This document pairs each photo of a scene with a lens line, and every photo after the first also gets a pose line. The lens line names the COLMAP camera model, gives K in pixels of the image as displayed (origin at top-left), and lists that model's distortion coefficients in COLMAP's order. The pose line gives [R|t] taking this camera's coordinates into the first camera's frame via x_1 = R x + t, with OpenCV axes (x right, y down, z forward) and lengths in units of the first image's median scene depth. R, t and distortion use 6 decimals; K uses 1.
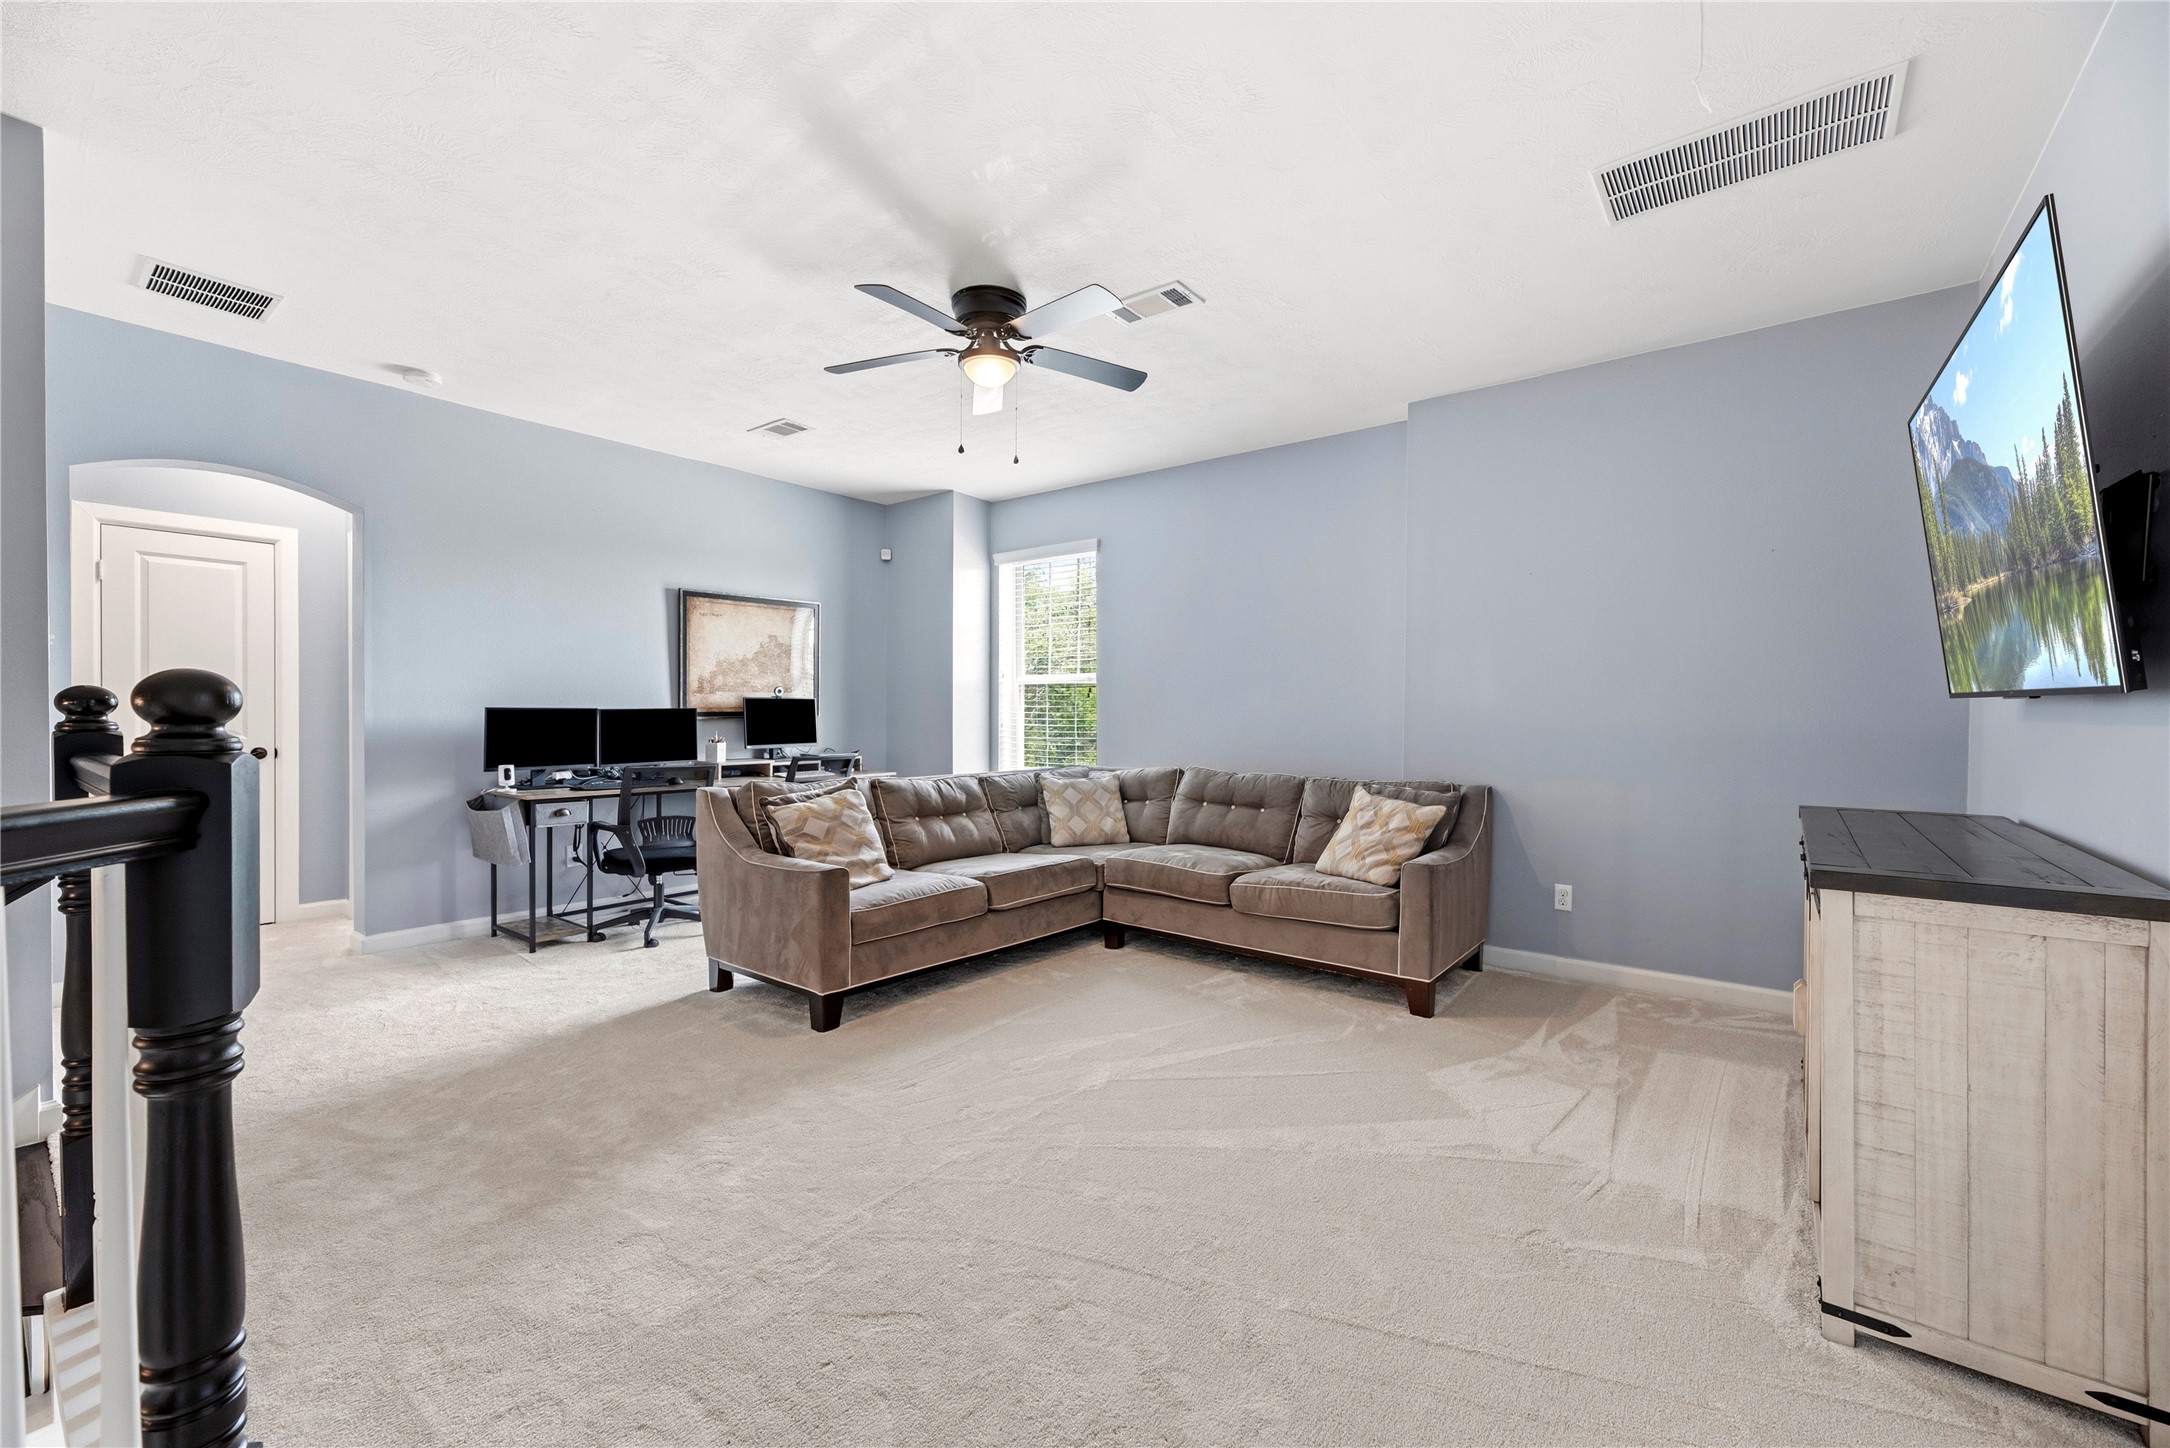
lens RADIAL K [[878.5, 0, 1079.0], [0, 878.5, 724.2], [0, 0, 1]] dist [0.005417, -0.000784]
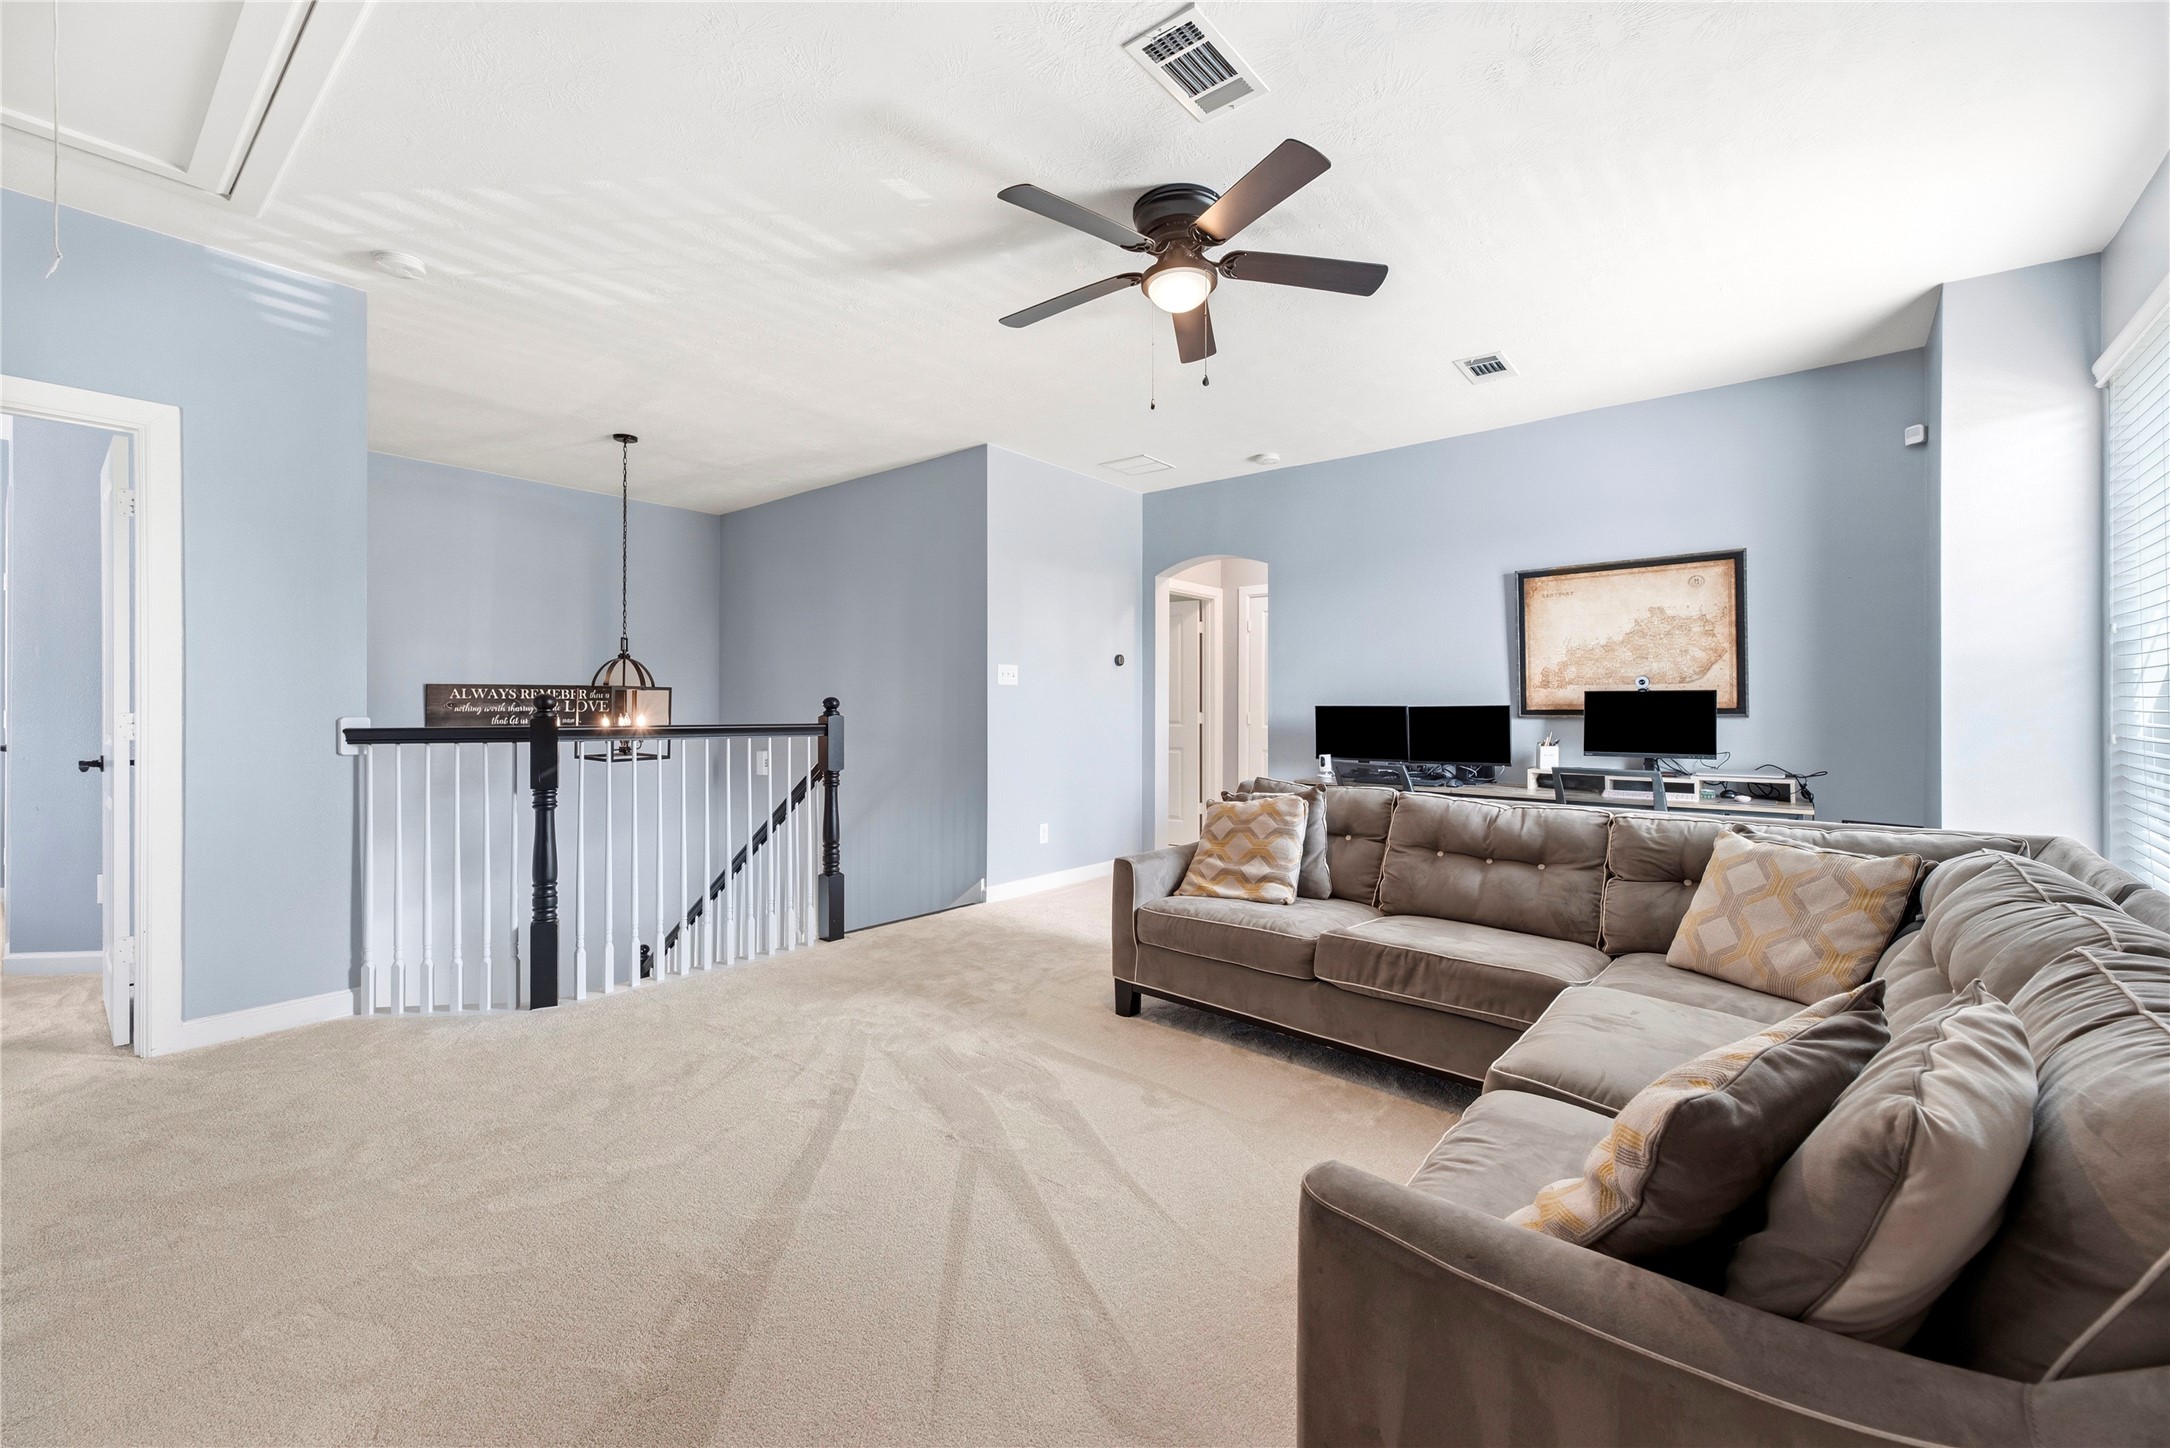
lens RADIAL K [[878.5, 0, 1079.5], [0, 878.5, 705.7], [0, 0, 1]] dist [0.005417, -0.000784]
pose [[-0.025258, -0.005610, -0.999665, 0.444005], [-0.016656, 0.999848, -0.005190, -0.005986], [0.999542, 0.016519, -0.025348, 0.572560]]
